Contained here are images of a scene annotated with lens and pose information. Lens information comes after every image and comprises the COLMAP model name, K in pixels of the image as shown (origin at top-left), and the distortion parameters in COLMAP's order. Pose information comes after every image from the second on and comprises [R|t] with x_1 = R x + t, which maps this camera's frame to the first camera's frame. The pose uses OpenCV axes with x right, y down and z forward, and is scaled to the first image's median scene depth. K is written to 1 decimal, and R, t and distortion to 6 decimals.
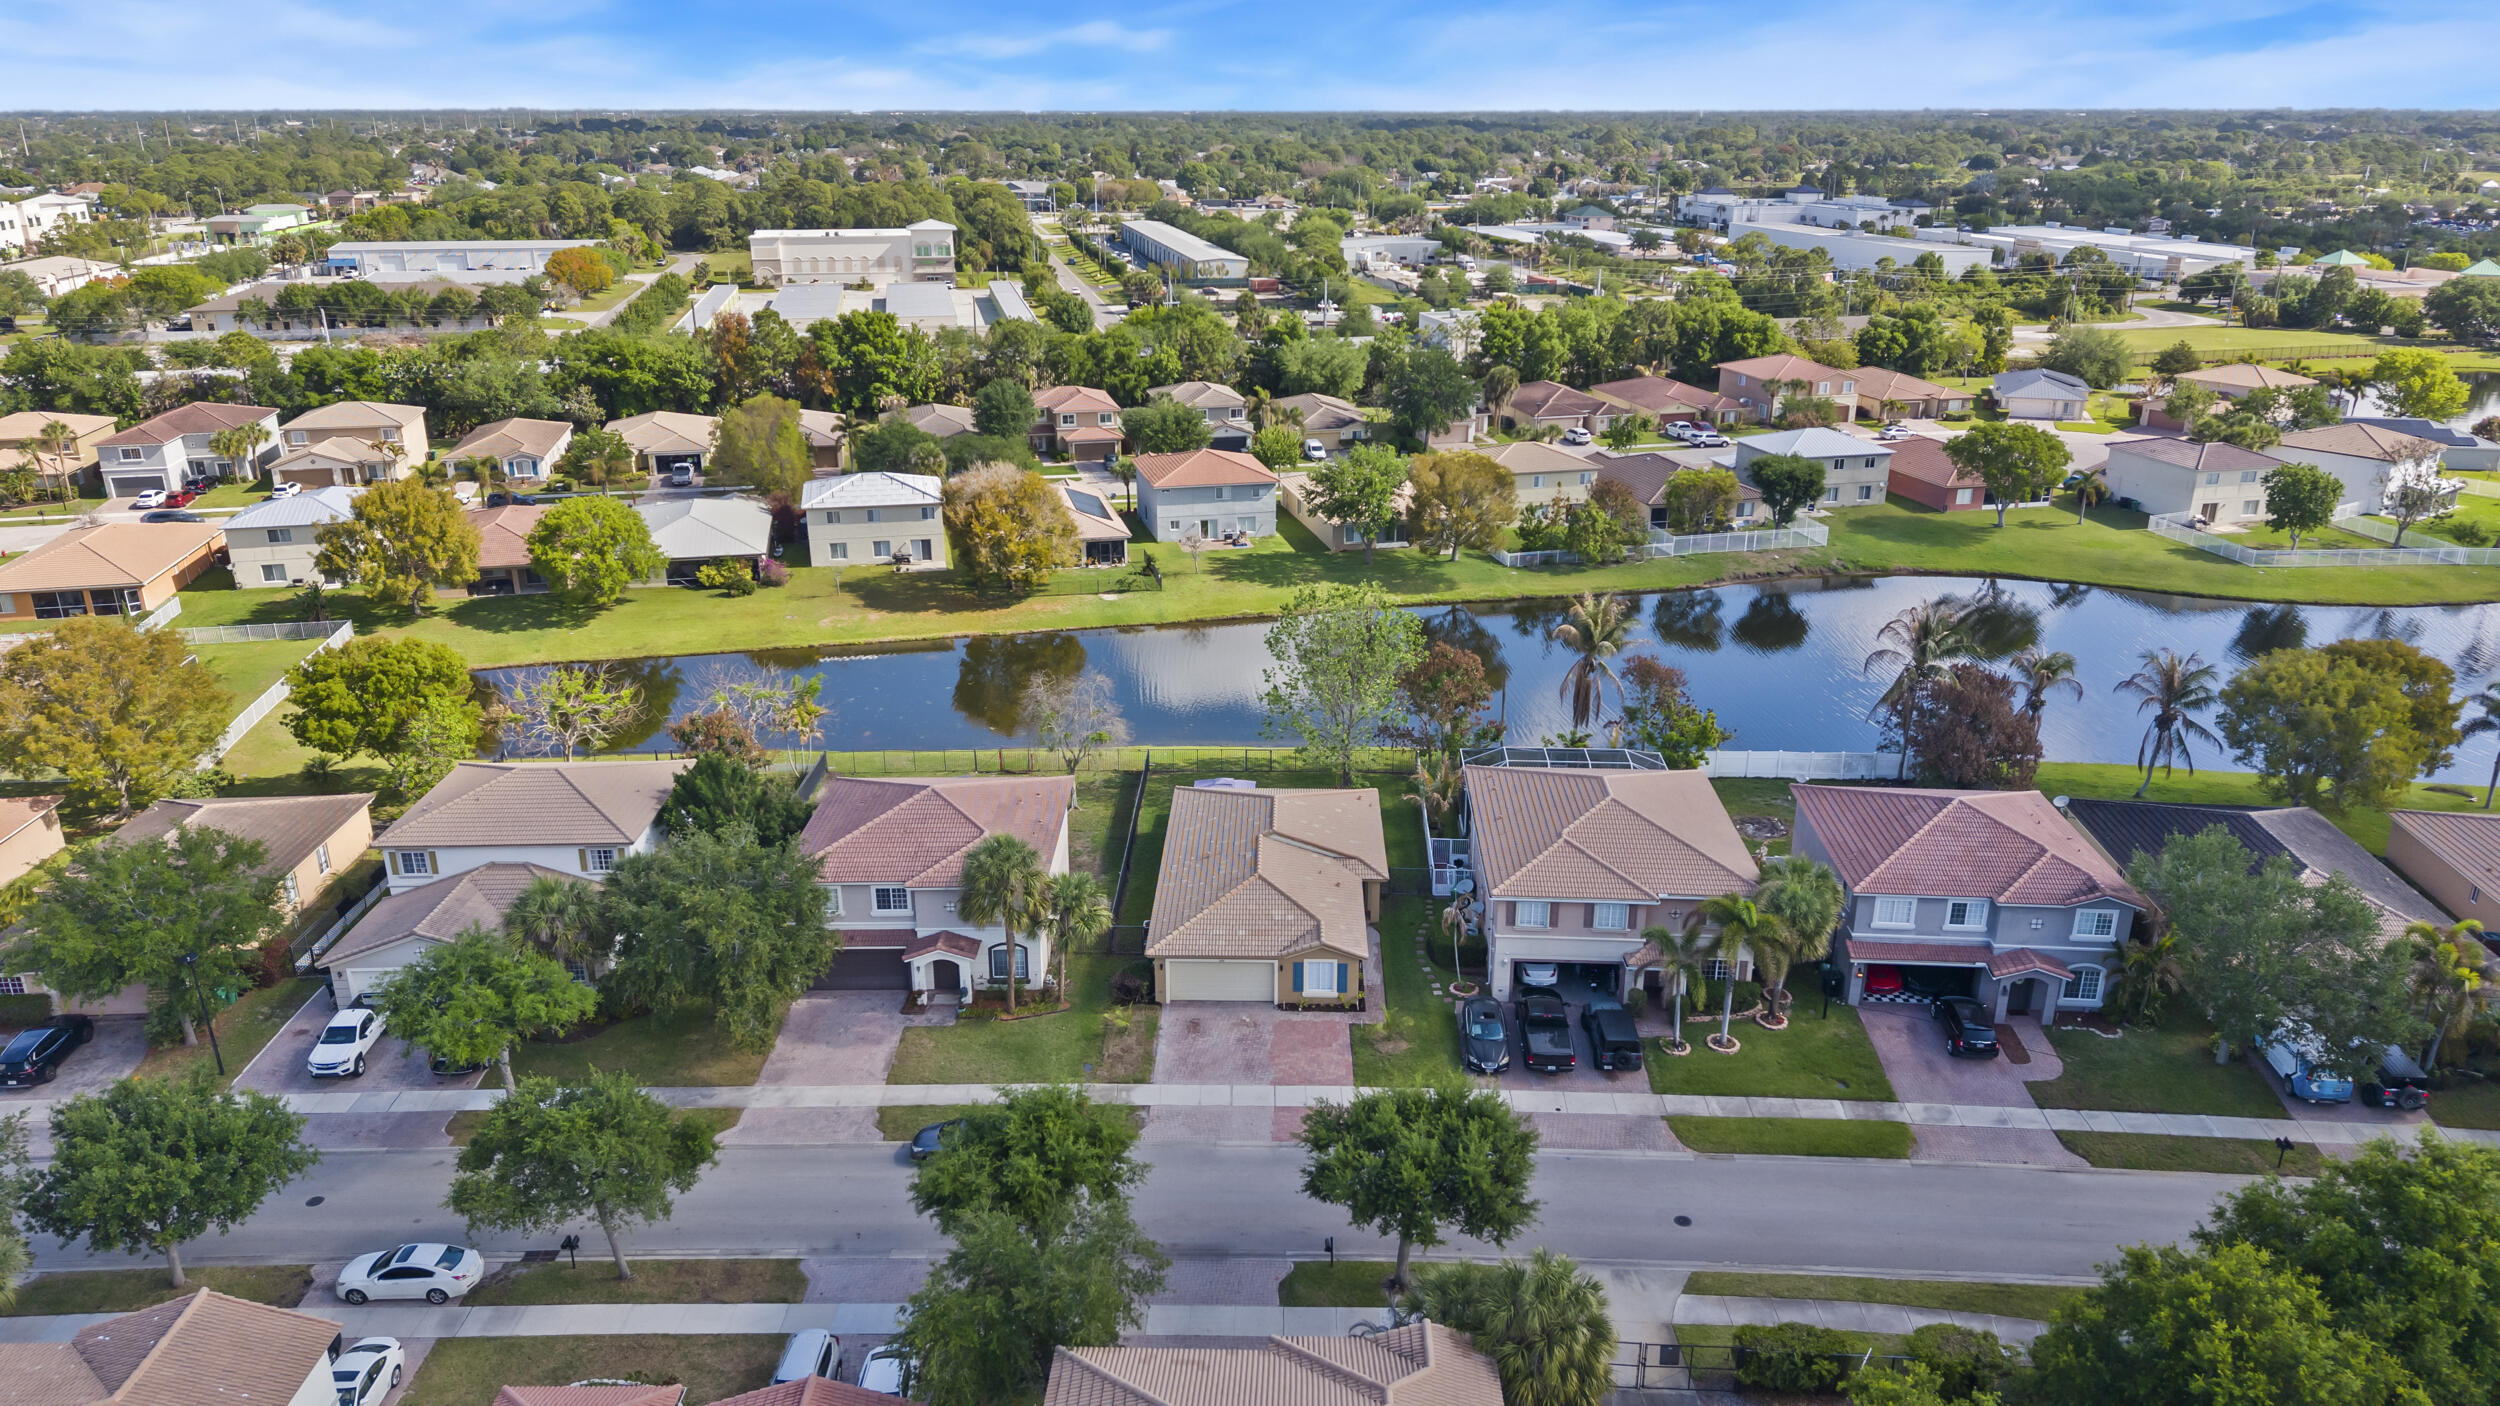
lens RADIAL K [[1703.5, 0, 1282.6], [0, 1703.5, 693.6], [0, 0, 1]] dist [0.059530, -0.072020]
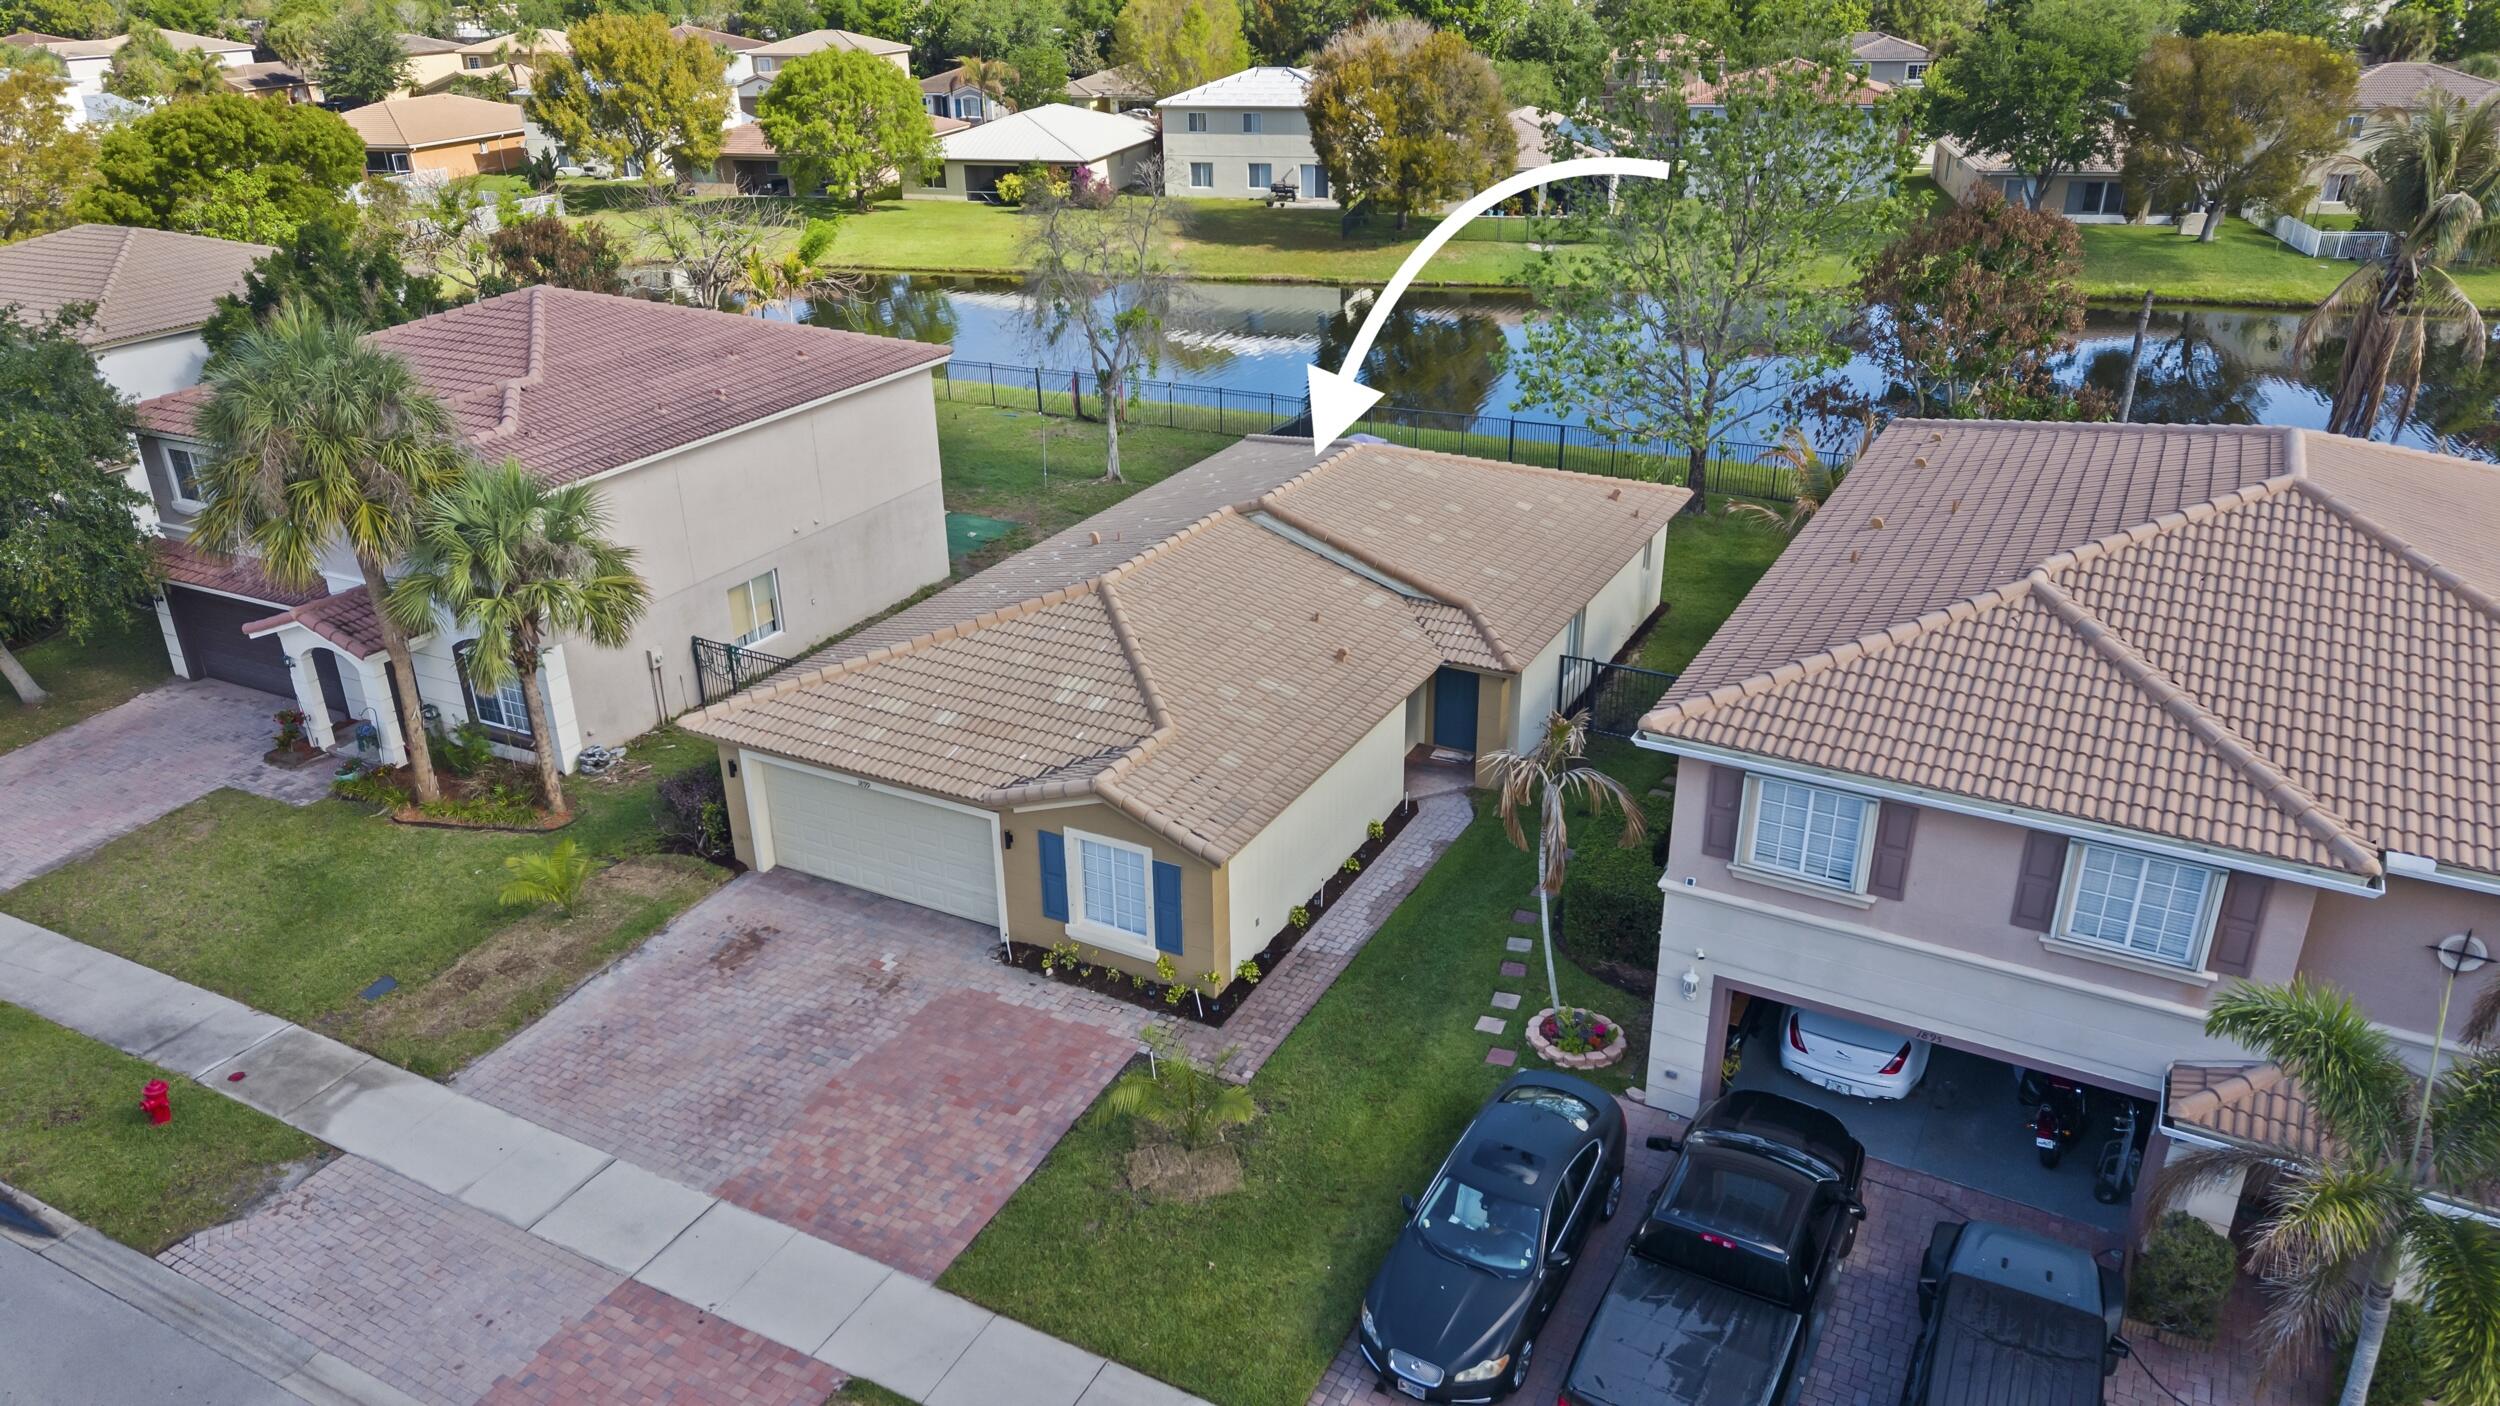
lens RADIAL K [[1703.5, 0, 1282.6], [0, 1703.5, 693.6], [0, 0, 1]] dist [0.059530, -0.072020]
pose [[0.890652, 0.167620, -0.422661, 0.177590], [-0.138247, 0.985390, 0.099469, 0.091465], [0.433159, -0.030161, 0.900813, 0.711969]]
